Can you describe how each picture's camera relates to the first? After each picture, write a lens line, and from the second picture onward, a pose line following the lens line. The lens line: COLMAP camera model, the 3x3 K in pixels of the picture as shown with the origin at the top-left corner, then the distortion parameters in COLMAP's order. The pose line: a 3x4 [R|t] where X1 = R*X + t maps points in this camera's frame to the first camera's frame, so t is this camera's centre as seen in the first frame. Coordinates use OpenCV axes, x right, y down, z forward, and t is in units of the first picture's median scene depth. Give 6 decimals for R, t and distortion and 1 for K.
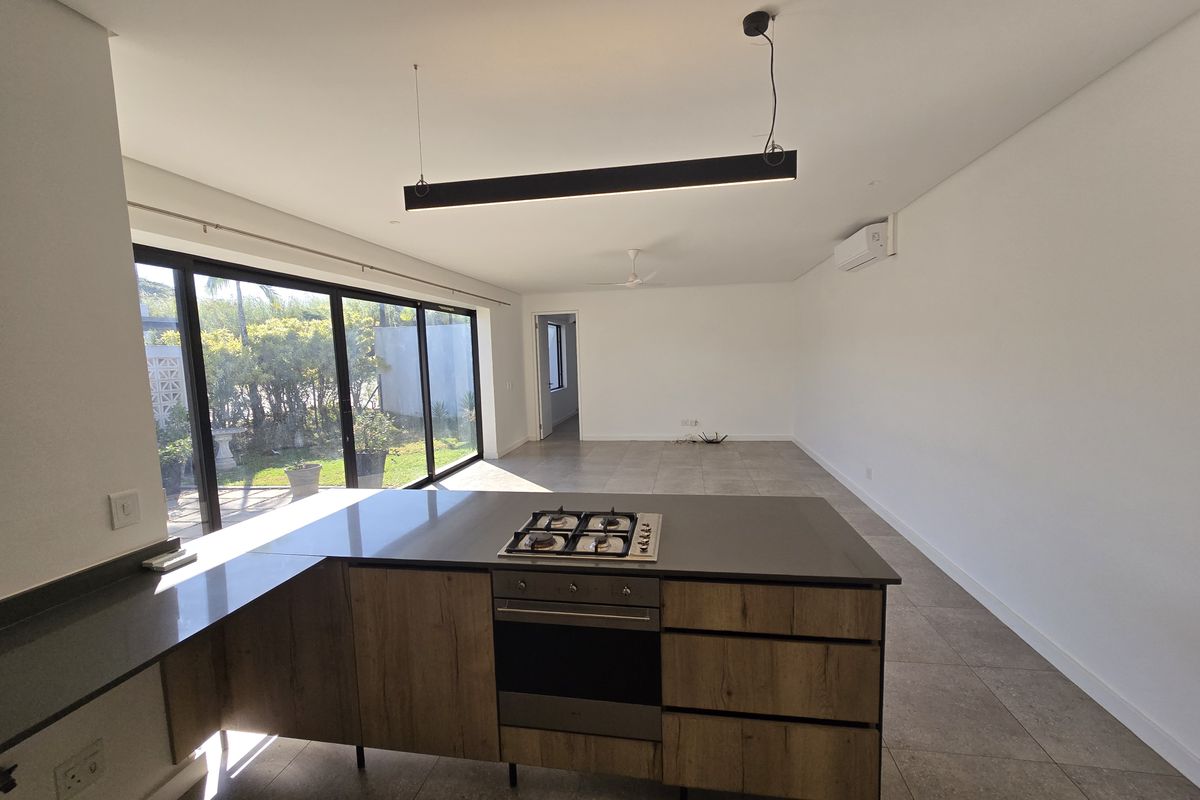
lens RADIAL K [[493.4, 0, 605.2], [0, 493.4, 401.8], [0, 0, 1]] dist [-0.000789, -0.000094]
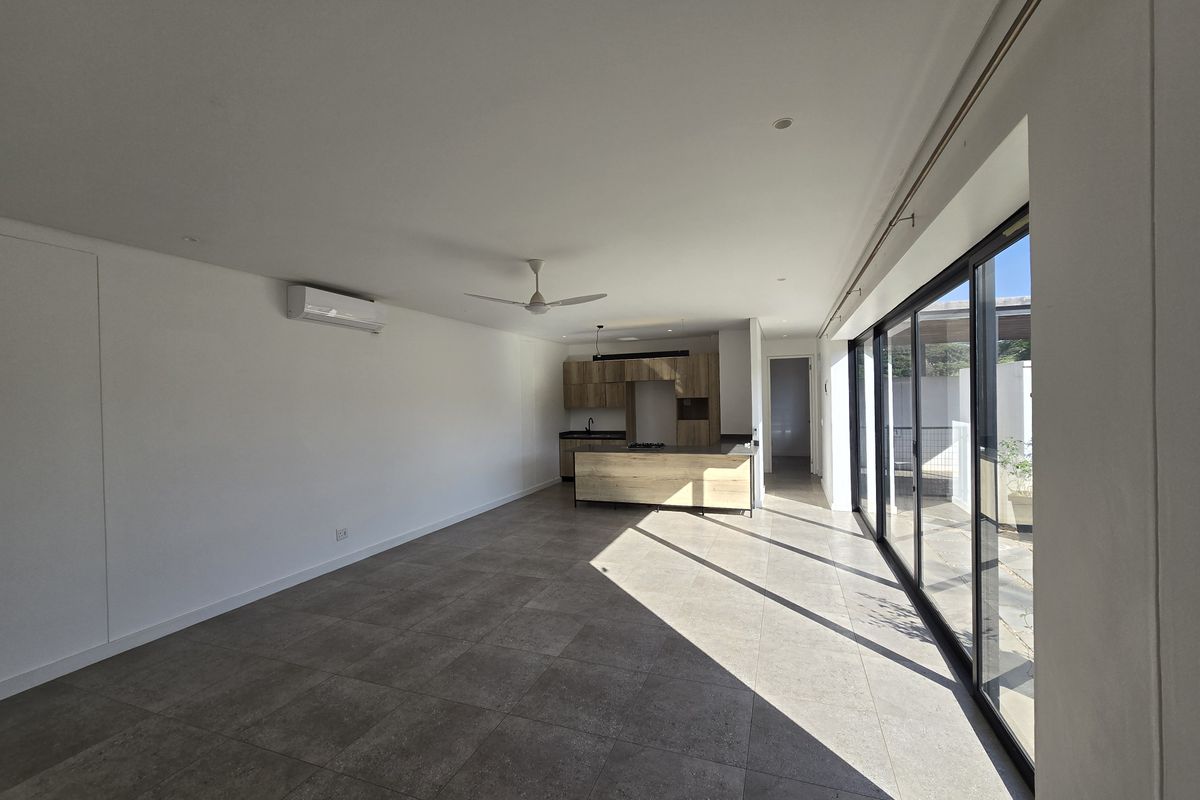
lens RADIAL K [[493.4, 0, 605.2], [0, 493.4, 401.8], [0, 0, 1]] dist [-0.000789, -0.000094]
pose [[-0.980941, 0.049684, 0.187847, -0.103774], [0.068941, 0.992854, 0.097407, -0.101824], [-0.181665, 0.108501, -0.977356, 1.052248]]
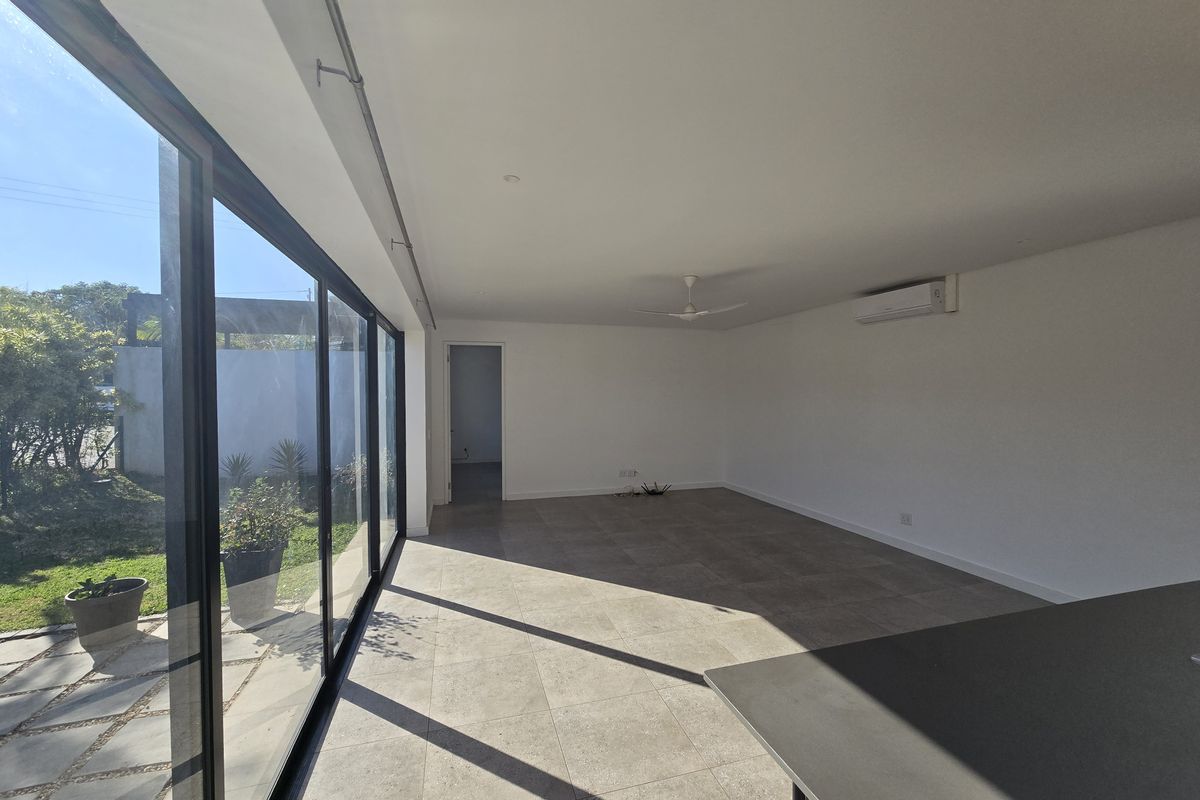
lens RADIAL K [[493.4, 0, 605.2], [0, 493.4, 401.8], [0, 0, 1]] dist [-0.000789, -0.000094]
pose [[0.897685, 0.020229, 0.440174, -0.275755], [0.018146, 0.996401, -0.082799, -0.014034], [-0.440264, 0.082315, 0.894087, 0.193507]]
